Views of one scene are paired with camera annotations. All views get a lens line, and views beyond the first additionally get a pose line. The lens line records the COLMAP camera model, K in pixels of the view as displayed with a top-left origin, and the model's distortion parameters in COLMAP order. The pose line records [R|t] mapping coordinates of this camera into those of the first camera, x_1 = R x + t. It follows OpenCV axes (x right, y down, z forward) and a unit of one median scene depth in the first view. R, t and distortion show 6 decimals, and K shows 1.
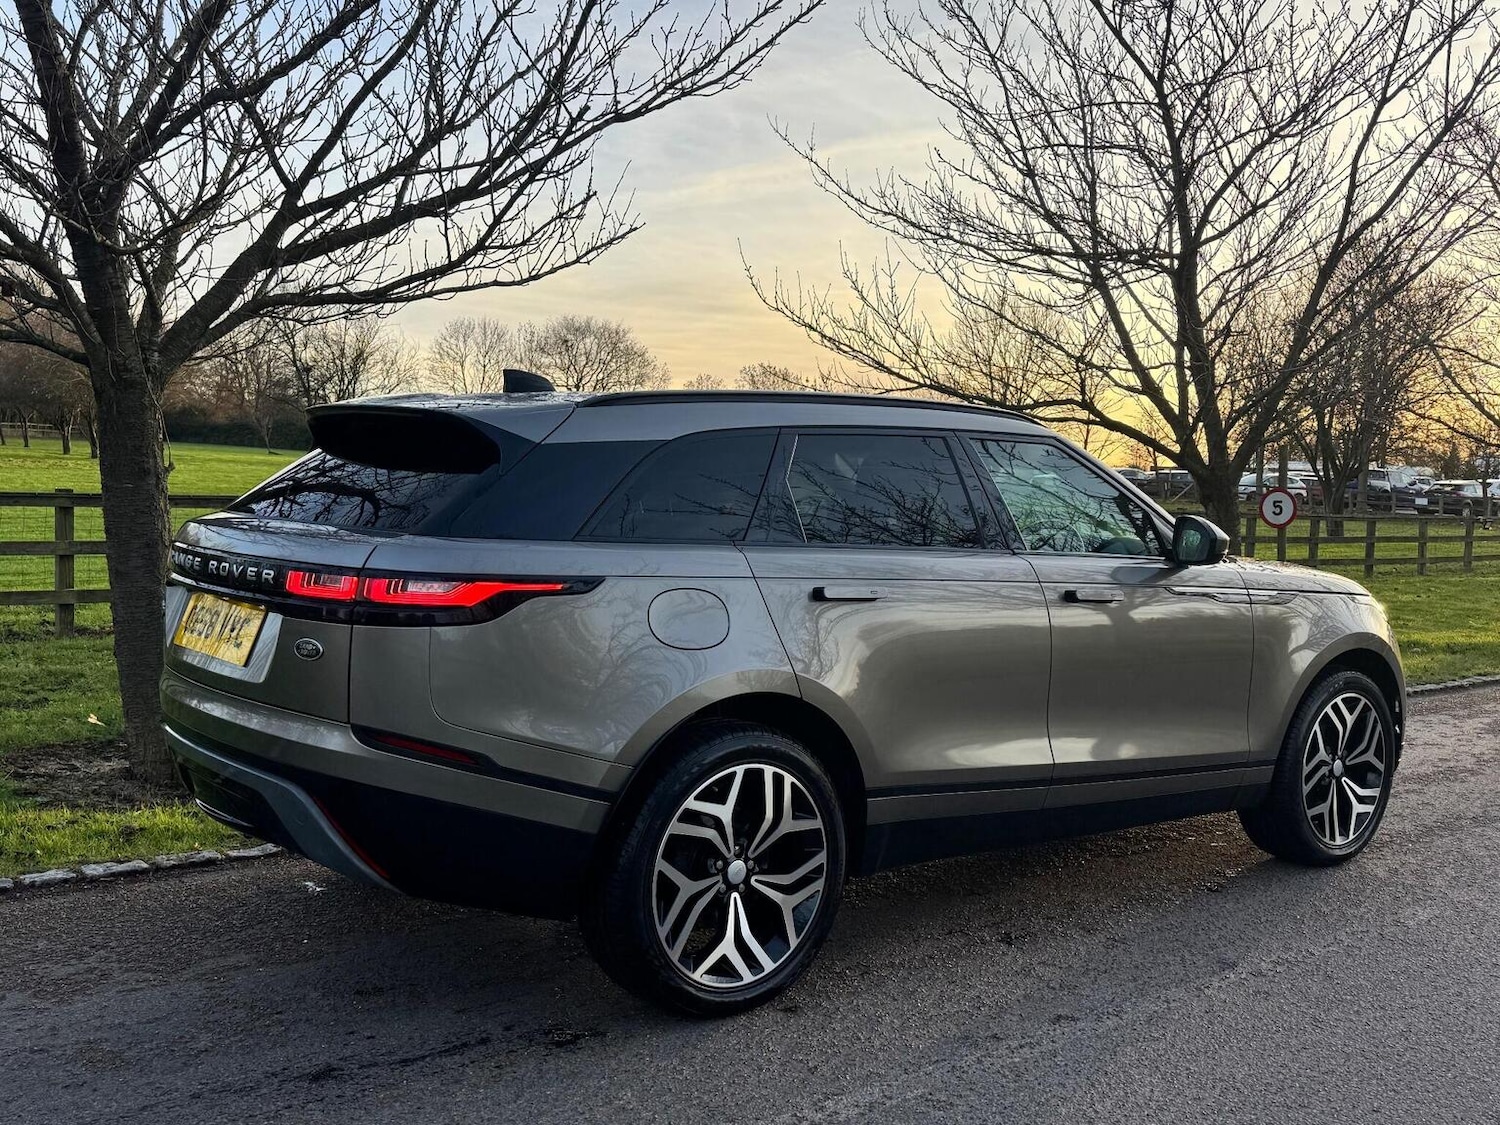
lens RADIAL K [[1468.5, 0, 776.6], [0, 1468.5, 563.2], [0, 0, 1]] dist [0.073181, 0.000000]
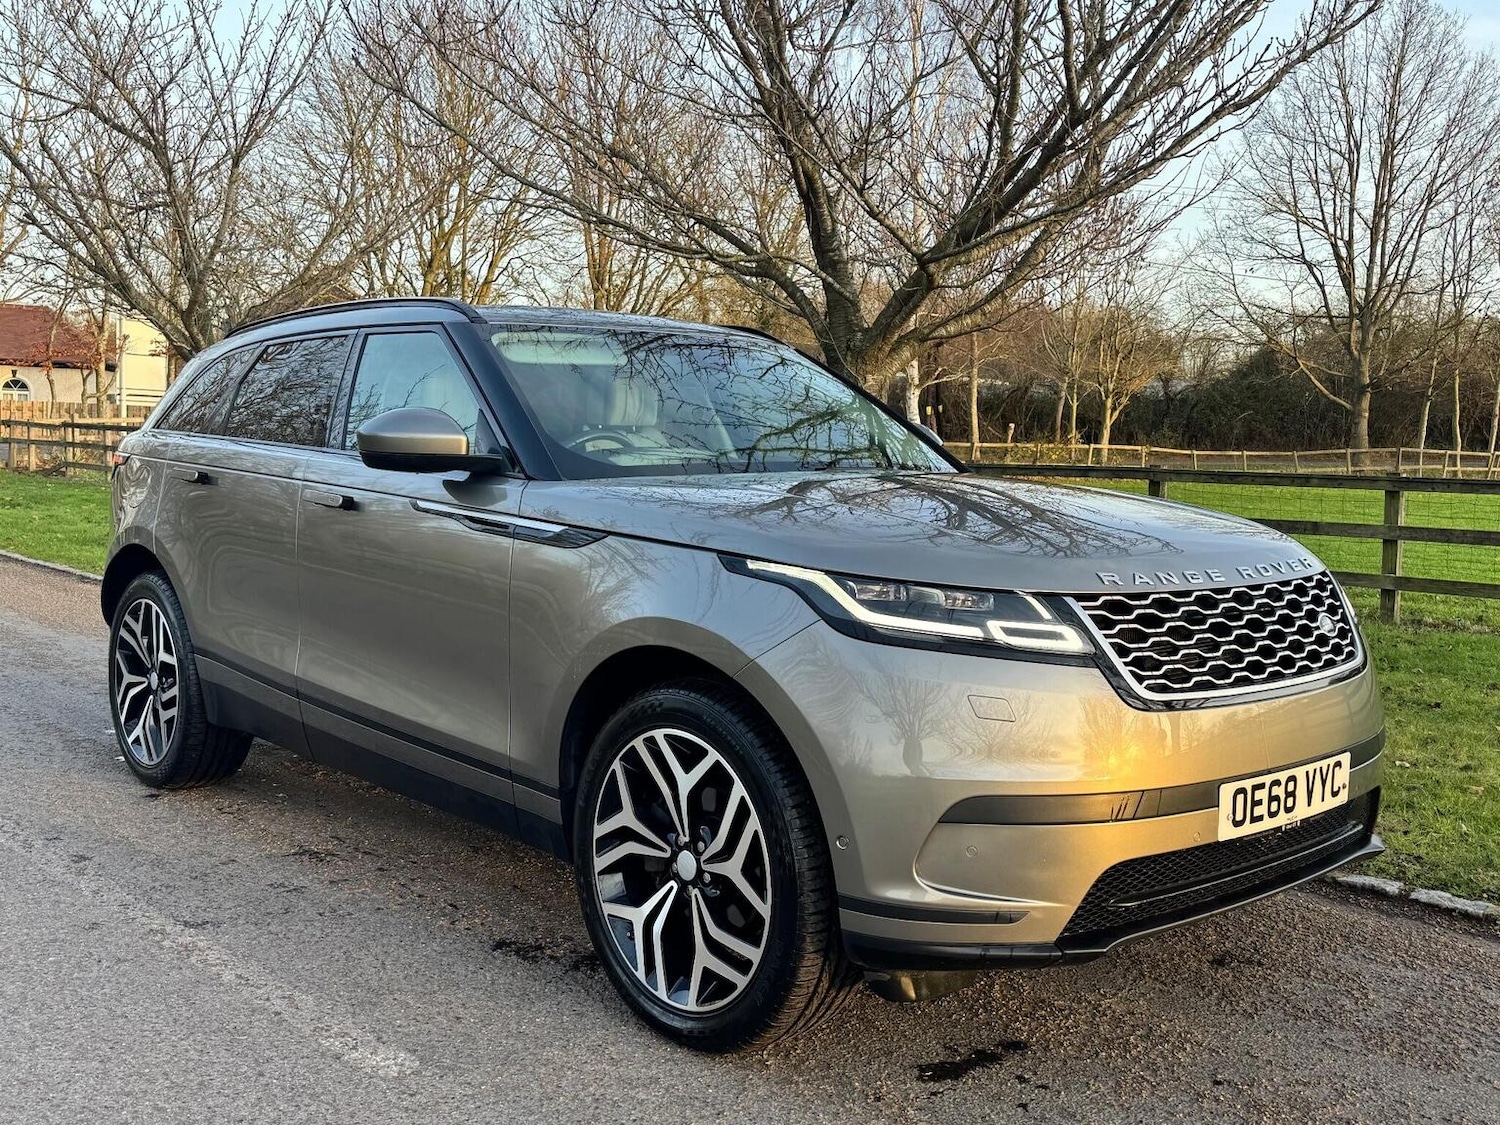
lens RADIAL K [[1489.8, 0, 755.8], [0, 1489.8, 560.3], [0, 0, 1]] dist [0.048720, 0.000000]
pose [[0.057993, 0.045876, -0.997262, 0.949566], [-0.079496, 0.995984, 0.041194, 0.001197], [0.995147, 0.076889, 0.061407, 1.012596]]
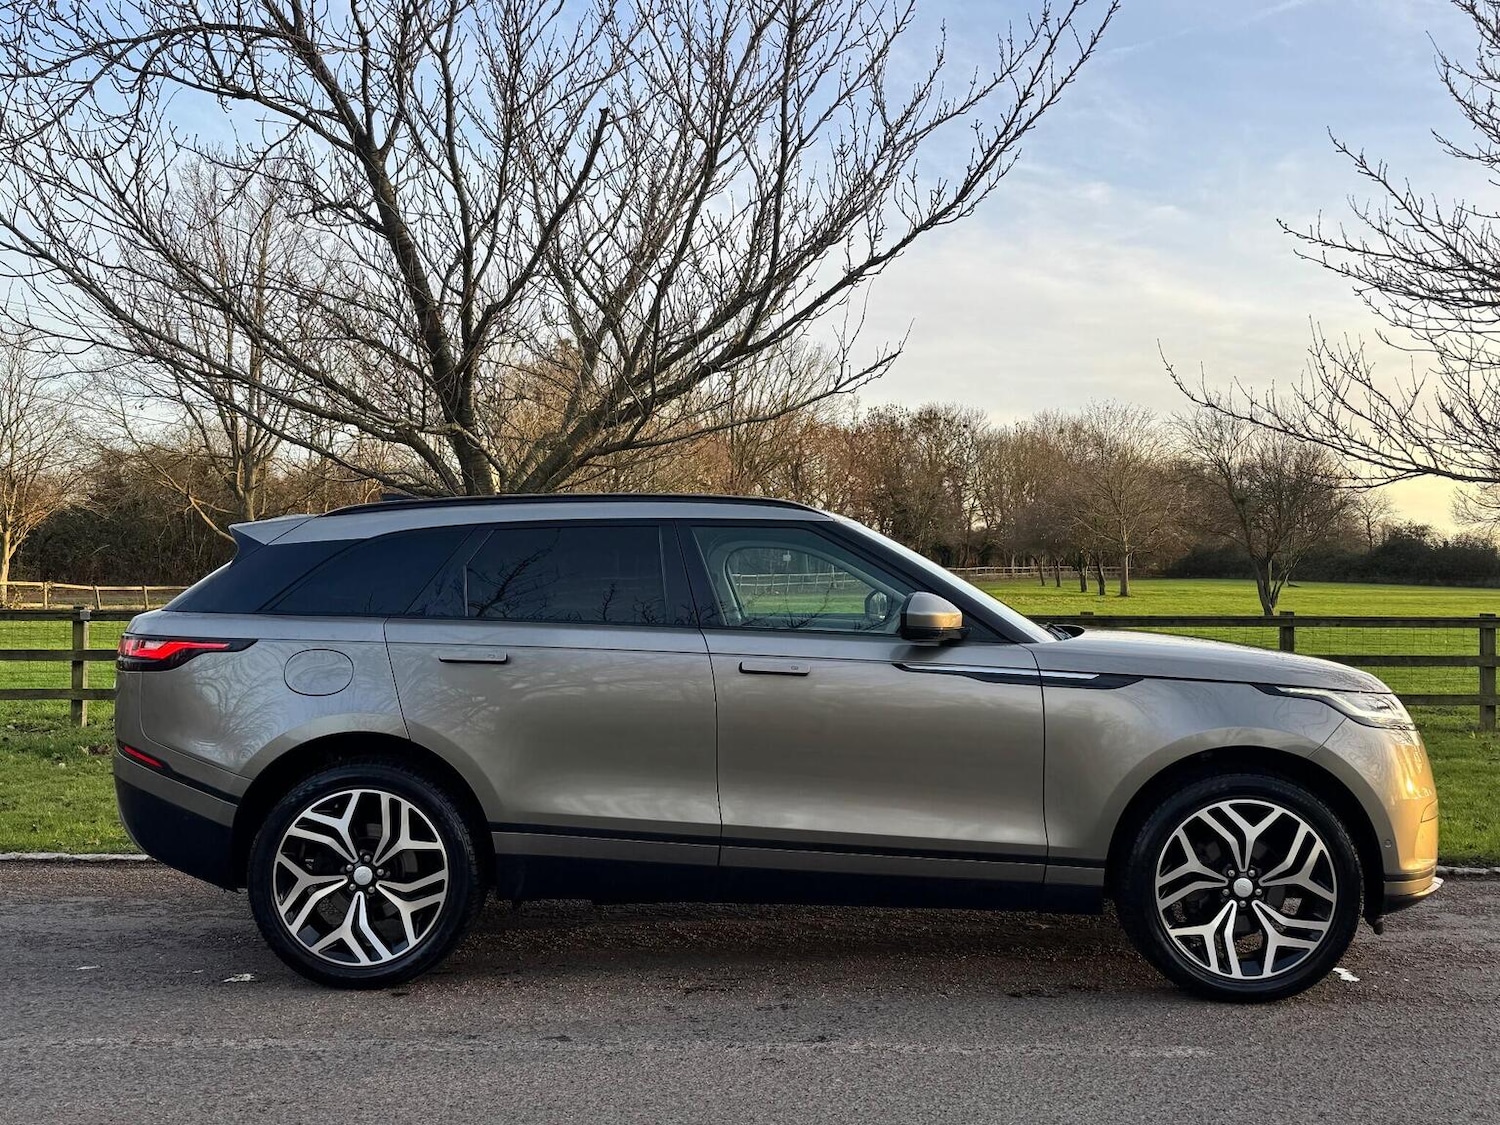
lens RADIAL K [[1489.8, 0, 763.6], [0, 1489.8, 553.2], [0, 0, 1]] dist [0.048720, 0.000000]
pose [[0.761420, -0.044698, -0.646716, 0.756272], [-0.018967, 0.995657, -0.091146, 0.031237], [0.647981, 0.081666, 0.757266, 0.157552]]
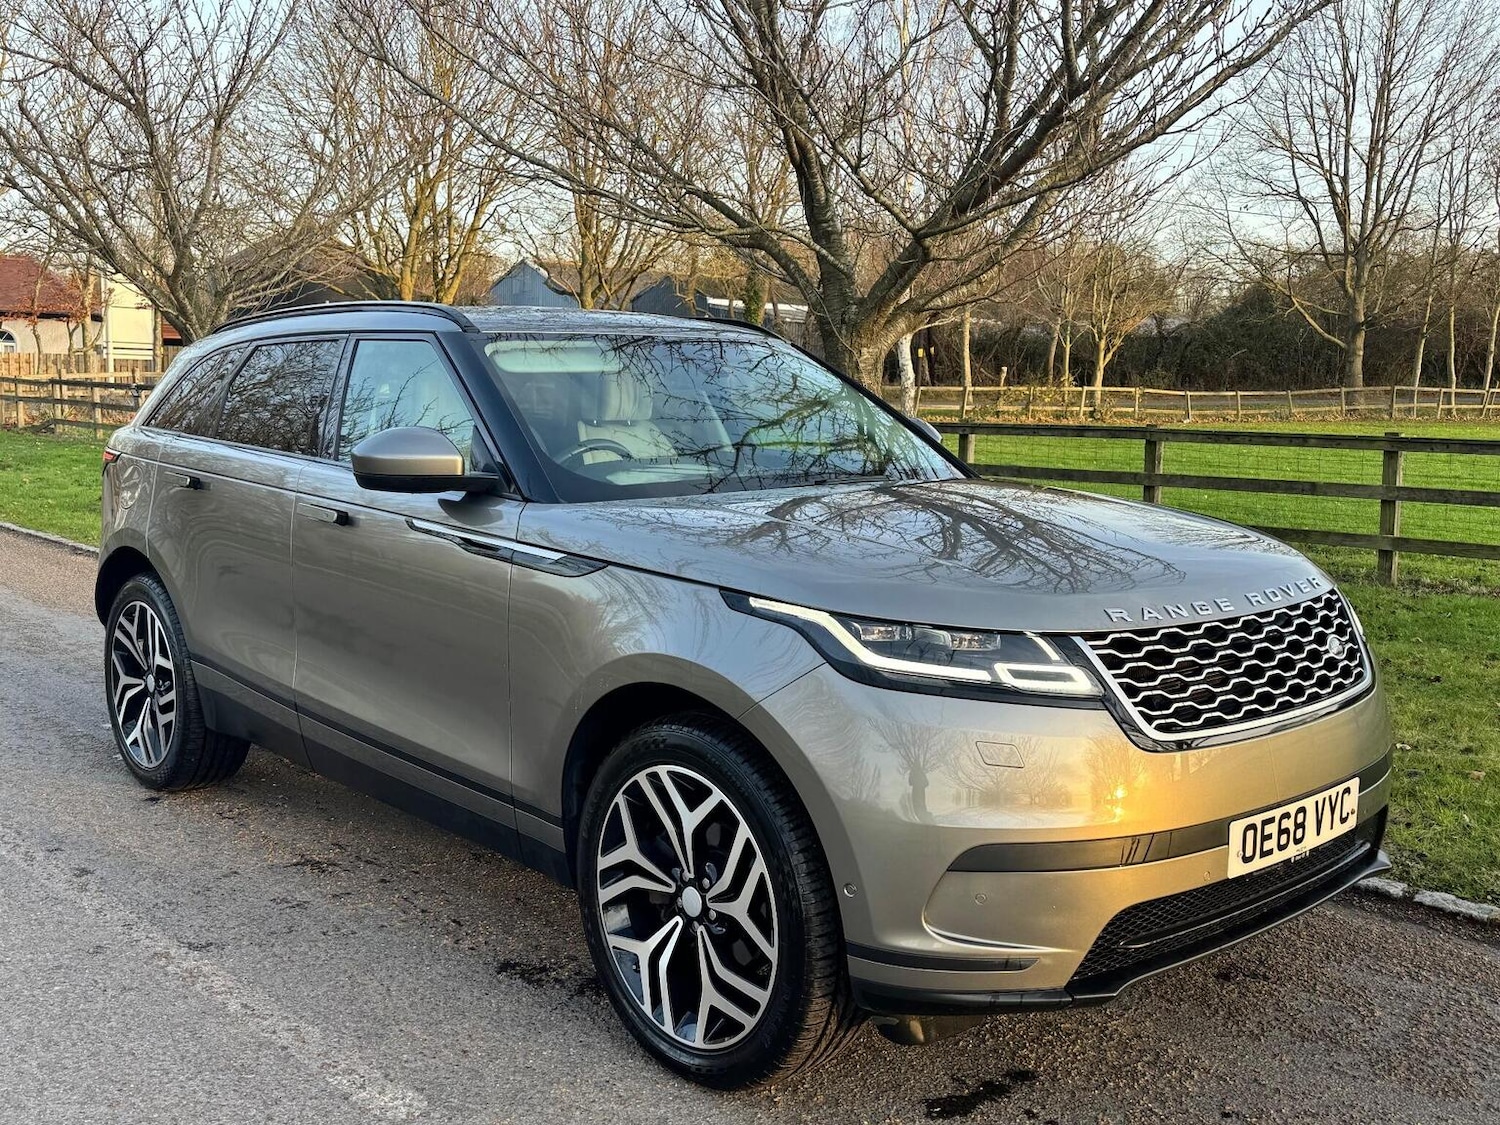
lens RADIAL K [[1489.8, 0, 746.5], [0, 1489.8, 558.9], [0, 0, 1]] dist [0.048720, 0.000000]
pose [[0.057976, 0.084582, -0.994728, 0.939664], [-0.068917, 0.994366, 0.080534, -0.033509], [0.995936, 0.063885, 0.063479, 1.006592]]
